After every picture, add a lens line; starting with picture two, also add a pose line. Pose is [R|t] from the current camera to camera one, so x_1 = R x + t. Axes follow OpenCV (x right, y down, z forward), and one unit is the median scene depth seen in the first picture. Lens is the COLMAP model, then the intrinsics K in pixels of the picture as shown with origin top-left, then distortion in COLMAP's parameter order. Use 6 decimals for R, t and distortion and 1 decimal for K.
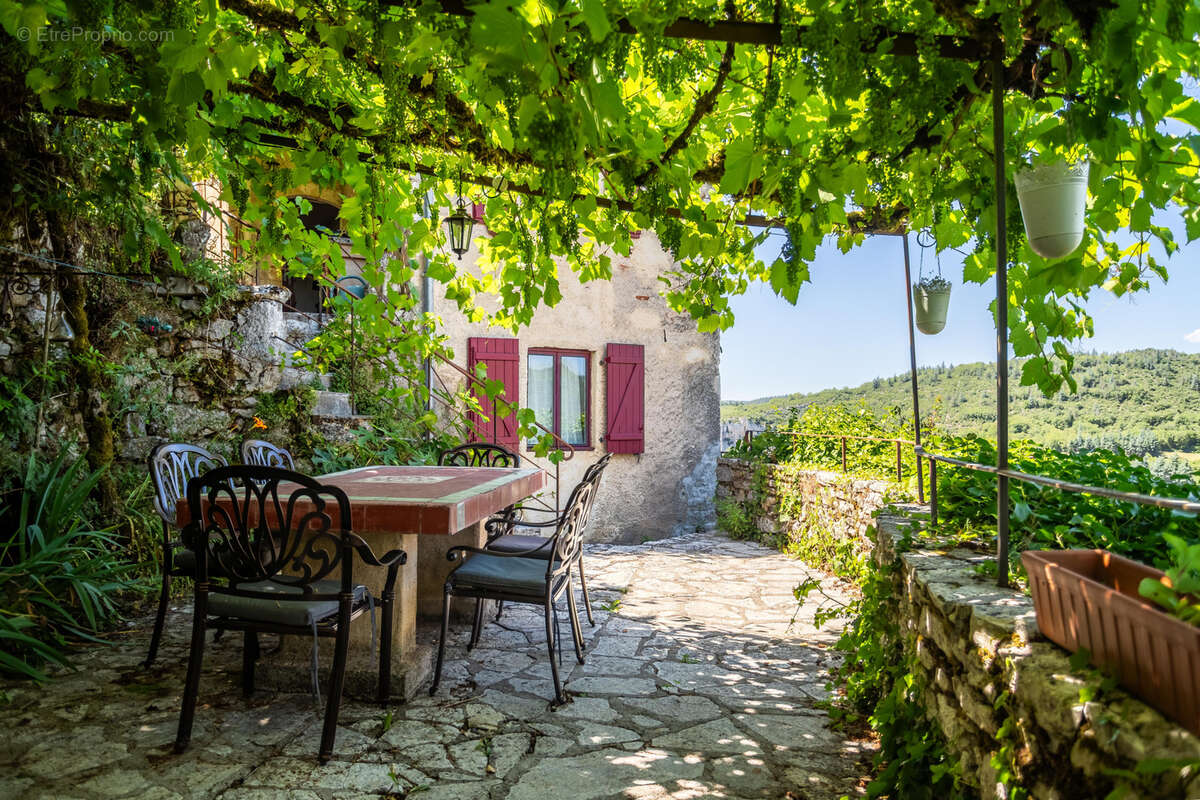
lens RADIAL K [[832.4, 0, 600.5], [0, 832.4, 426.6], [0, 0, 1]] dist [-0.002470, -0.000250]
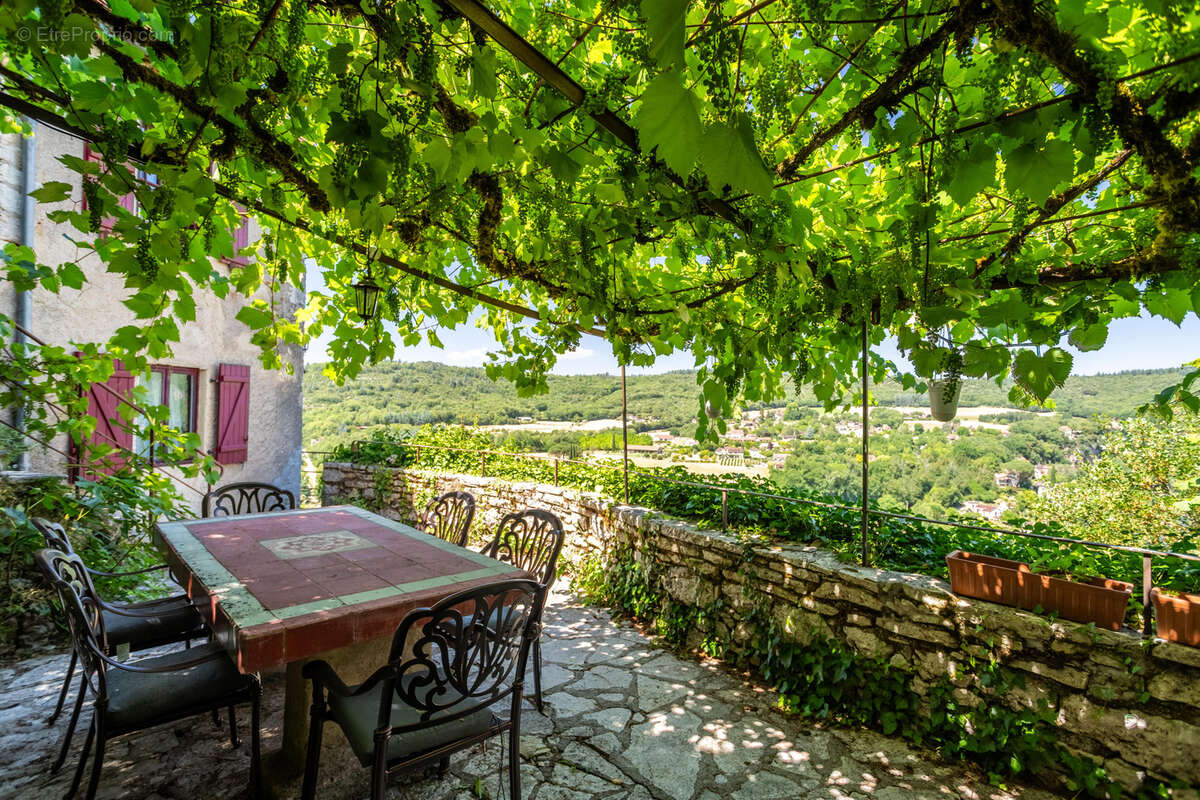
lens RADIAL K [[575.6, 0, 593.5], [0, 575.6, 401.1], [0, 0, 1]] dist [0.000243, 0.000018]
pose [[0.645470, 0.017777, 0.763579, -0.468807], [-0.011158, 0.999842, -0.013846, -0.085646], [-0.763704, 0.000417, 0.645566, 0.260911]]
